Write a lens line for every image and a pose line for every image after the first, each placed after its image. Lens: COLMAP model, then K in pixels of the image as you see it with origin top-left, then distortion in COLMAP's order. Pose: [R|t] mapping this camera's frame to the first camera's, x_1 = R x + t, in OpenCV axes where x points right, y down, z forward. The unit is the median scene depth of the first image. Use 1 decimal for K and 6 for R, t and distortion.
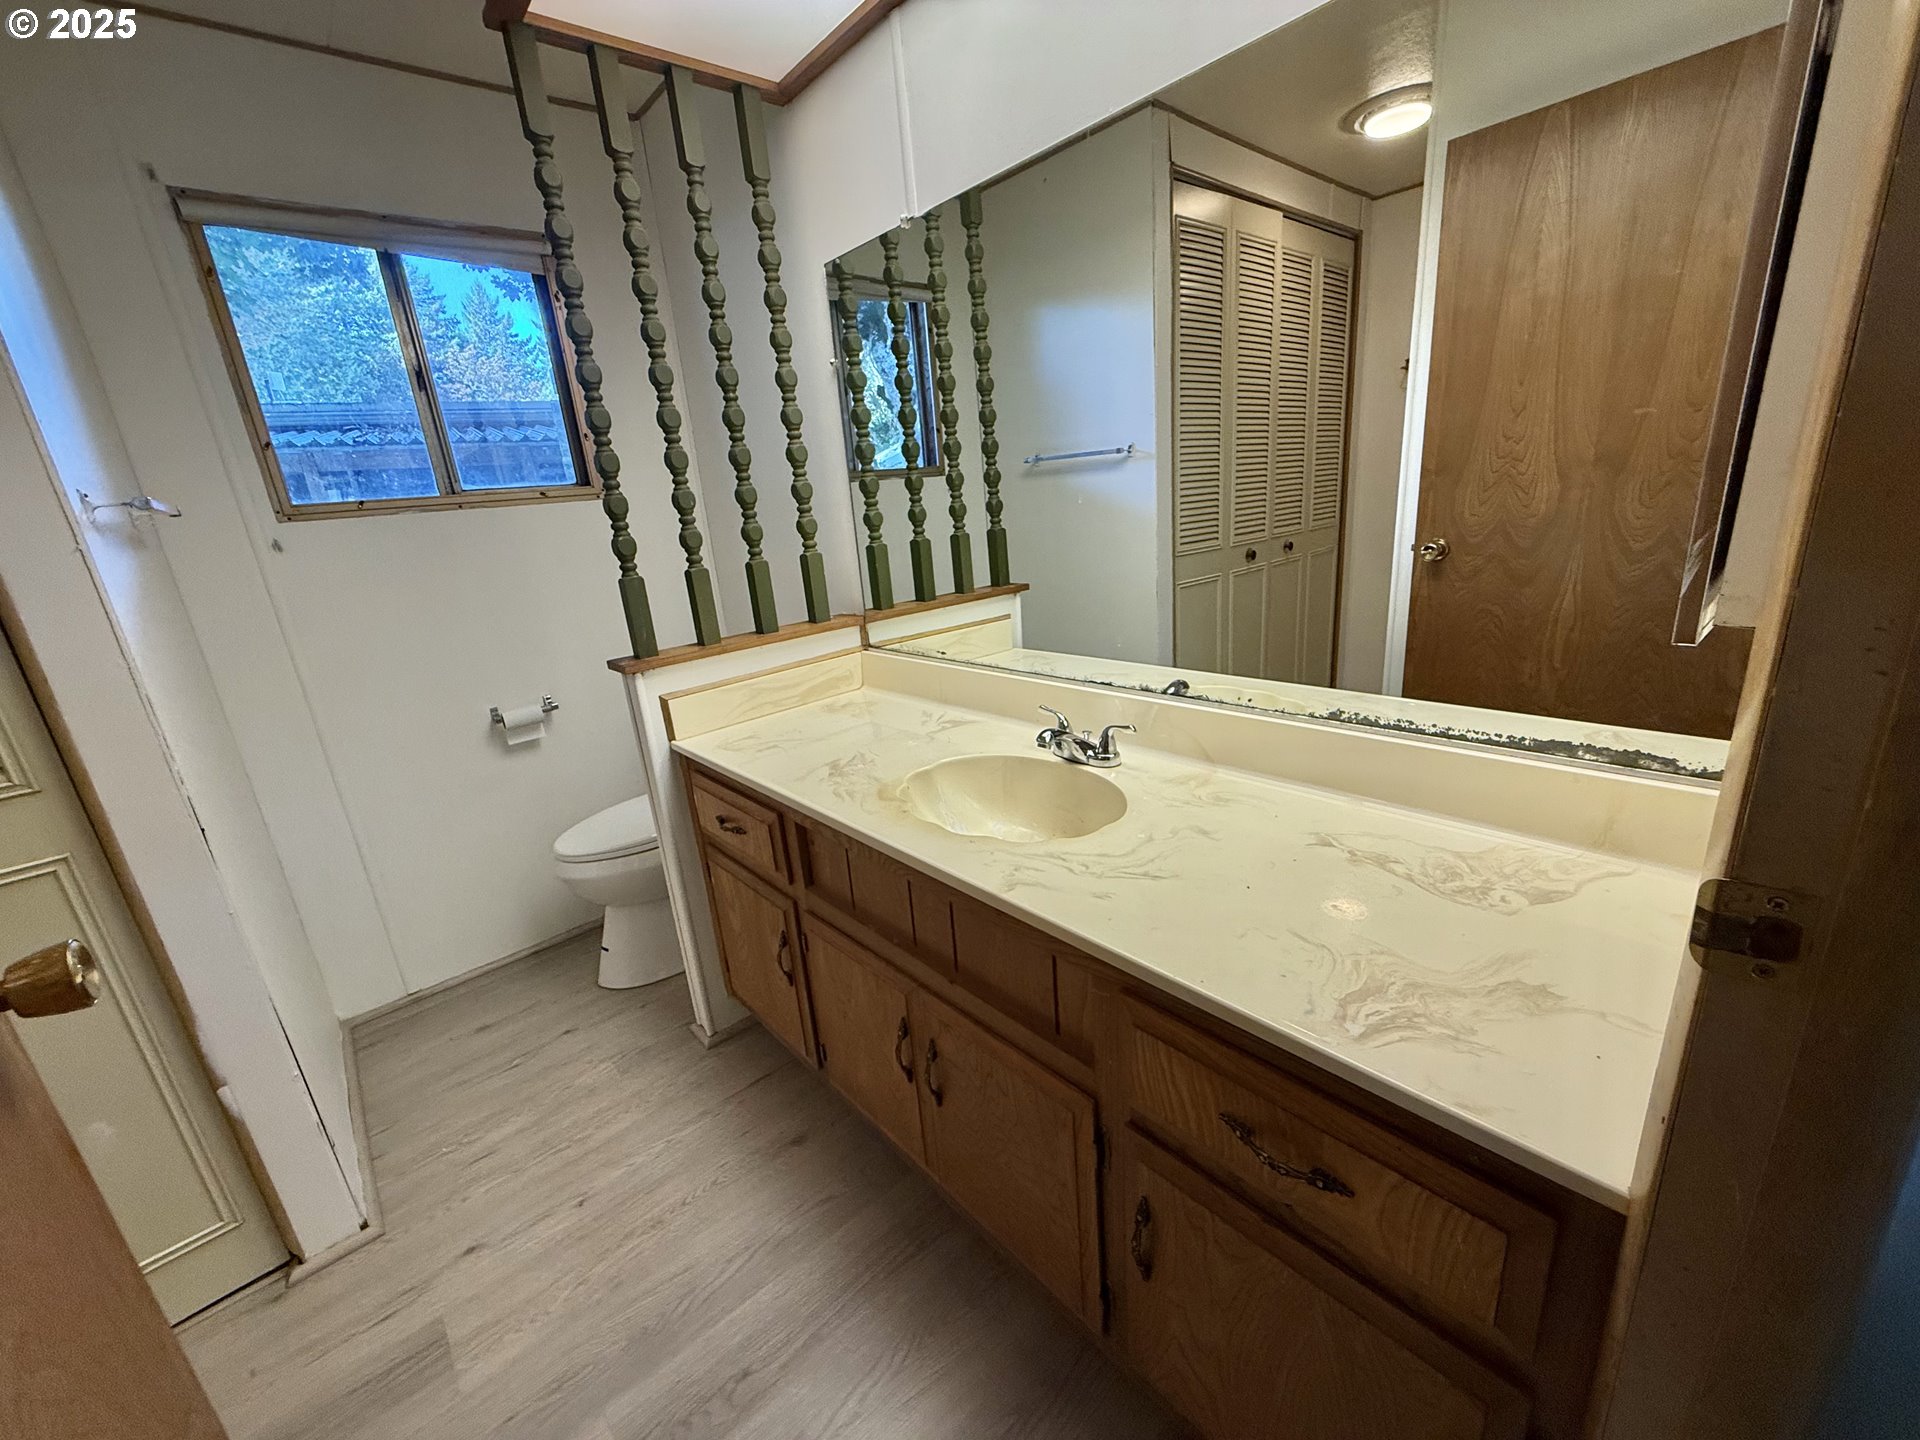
lens RADIAL K [[764.5, 0, 956.4], [0, 764.5, 726.6], [0, 0, 1]] dist [-0.000384, -0.000402]
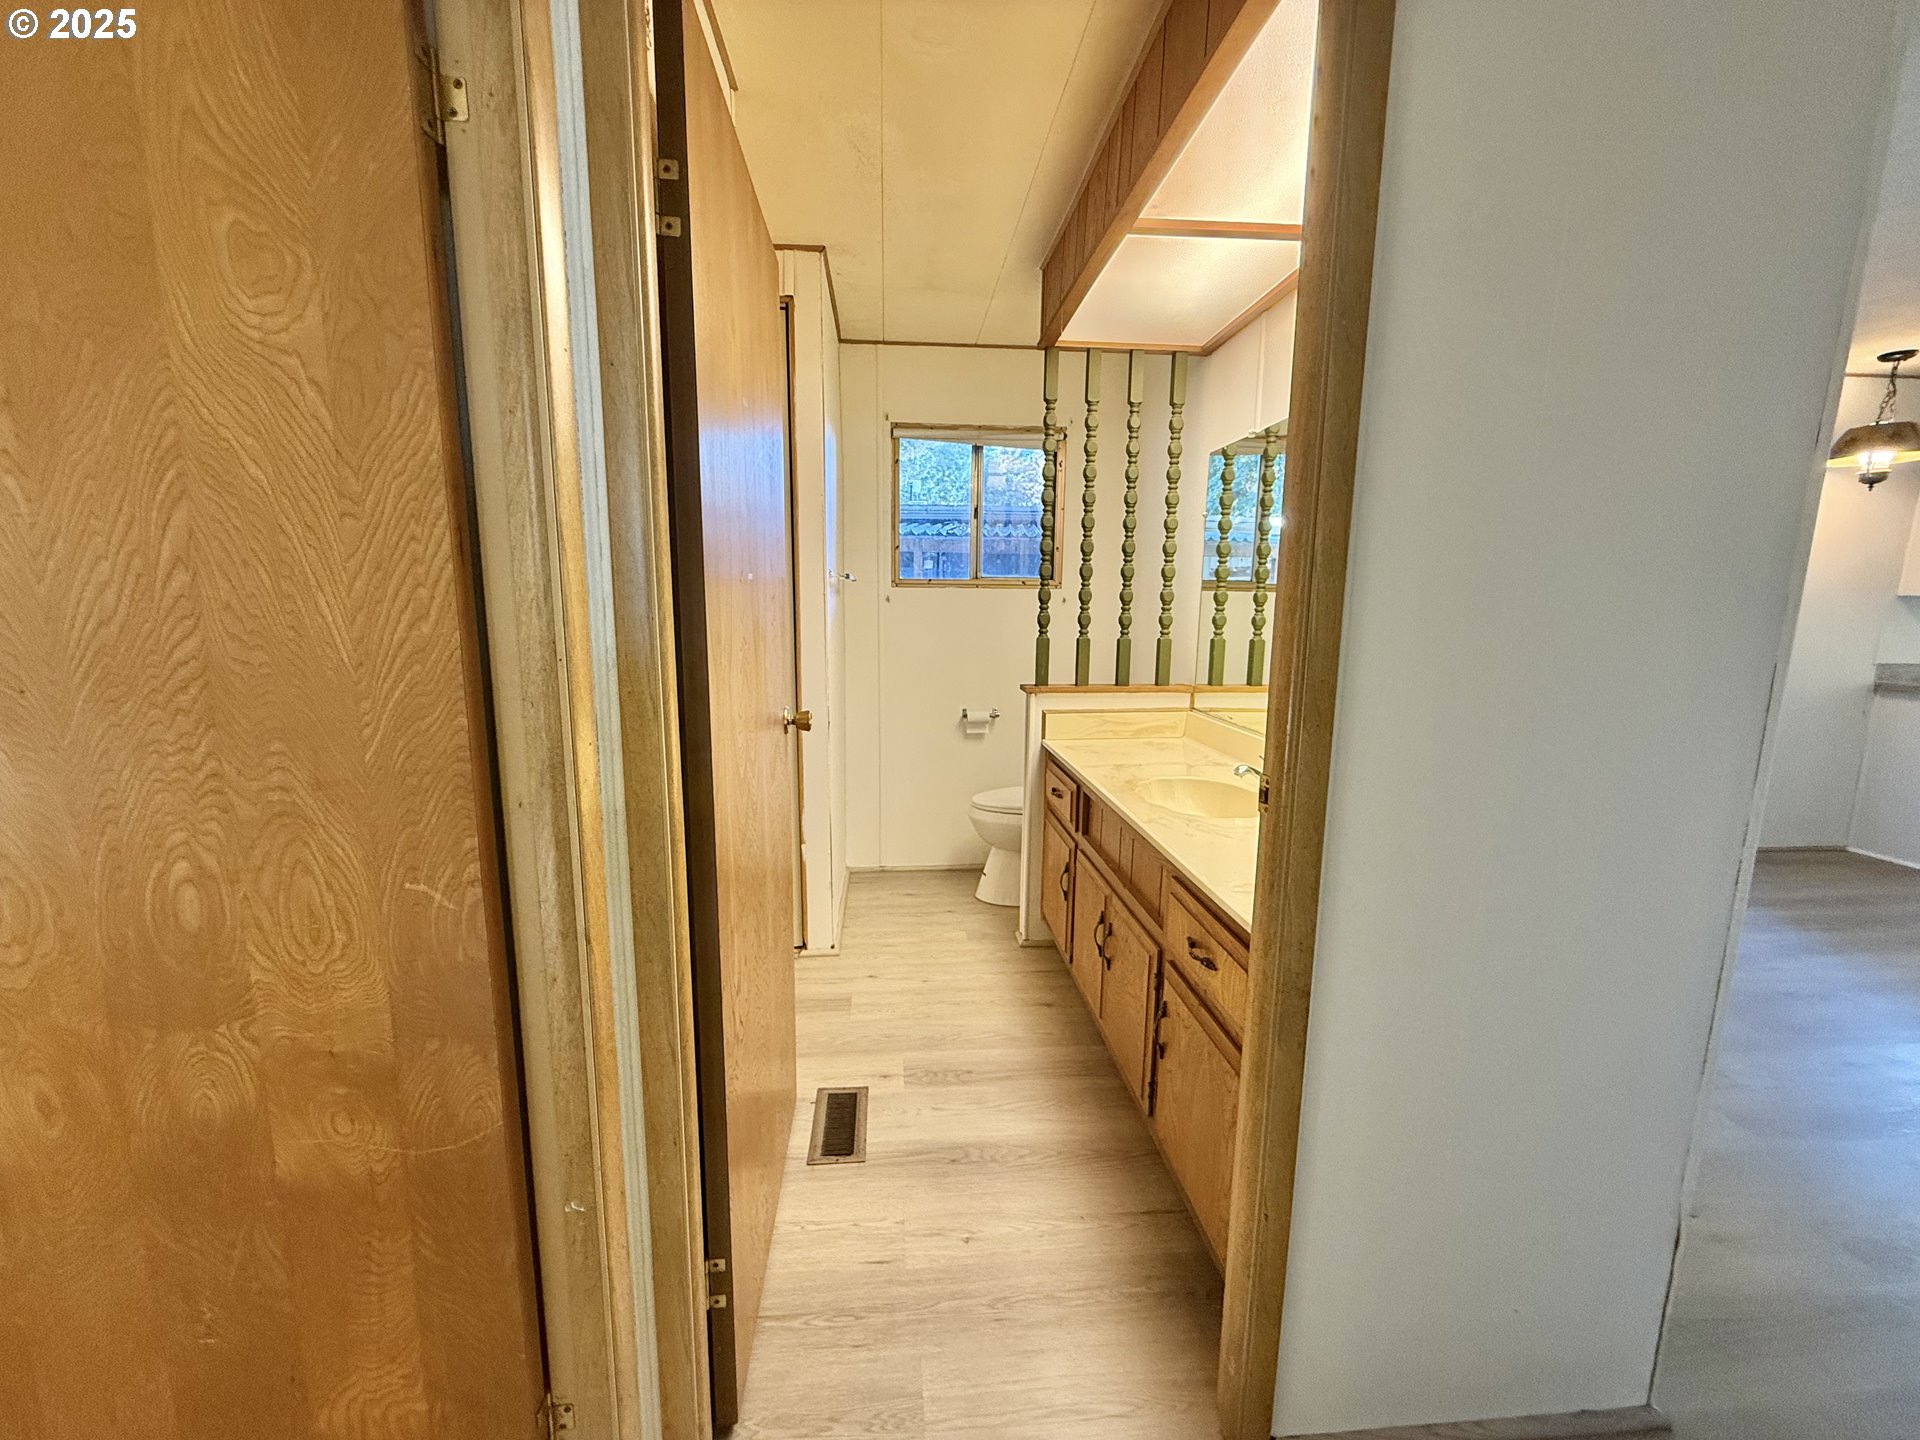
lens RADIAL K [[764.5, 0, 959.2], [0, 764.5, 728.4], [0, 0, 1]] dist [-0.000384, -0.000402]
pose [[0.807315, 0.187268, -0.559619, 0.368717], [-0.247482, 0.968331, -0.032983, 0.090113], [0.535720, 0.165124, 0.828093, -0.416224]]
